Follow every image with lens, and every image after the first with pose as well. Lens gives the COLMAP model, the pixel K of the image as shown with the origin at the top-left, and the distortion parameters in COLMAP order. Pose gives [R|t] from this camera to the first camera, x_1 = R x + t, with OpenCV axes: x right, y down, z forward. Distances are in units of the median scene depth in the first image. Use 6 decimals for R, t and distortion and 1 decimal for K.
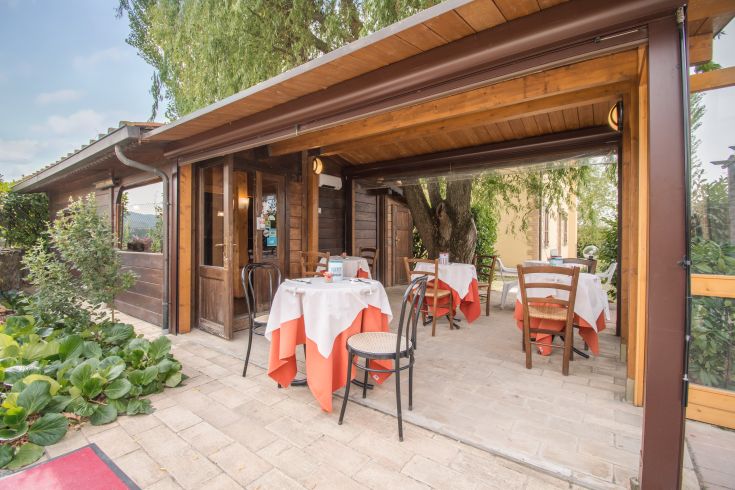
lens RADIAL K [[313.9, 0, 367.5], [0, 313.9, 245.0], [0, 0, 1]] dist [0.000805, -0.012939]
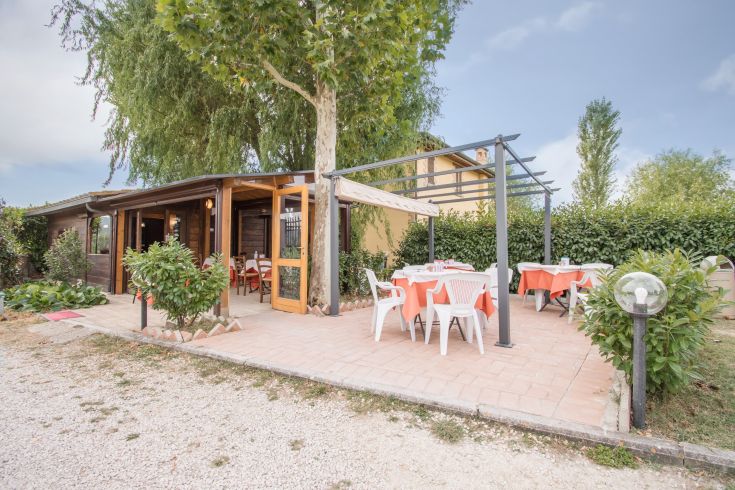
lens RADIAL K [[345.8, 0, 390.4], [0, 345.8, 241.7], [0, 0, 1]] dist [0.007180, -0.019030]
pose [[0.999963, -0.004869, 0.007074, 1.150904], [0.005130, 0.999291, -0.037306, 0.039792], [-0.006888, 0.037341, 0.999279, -1.240024]]
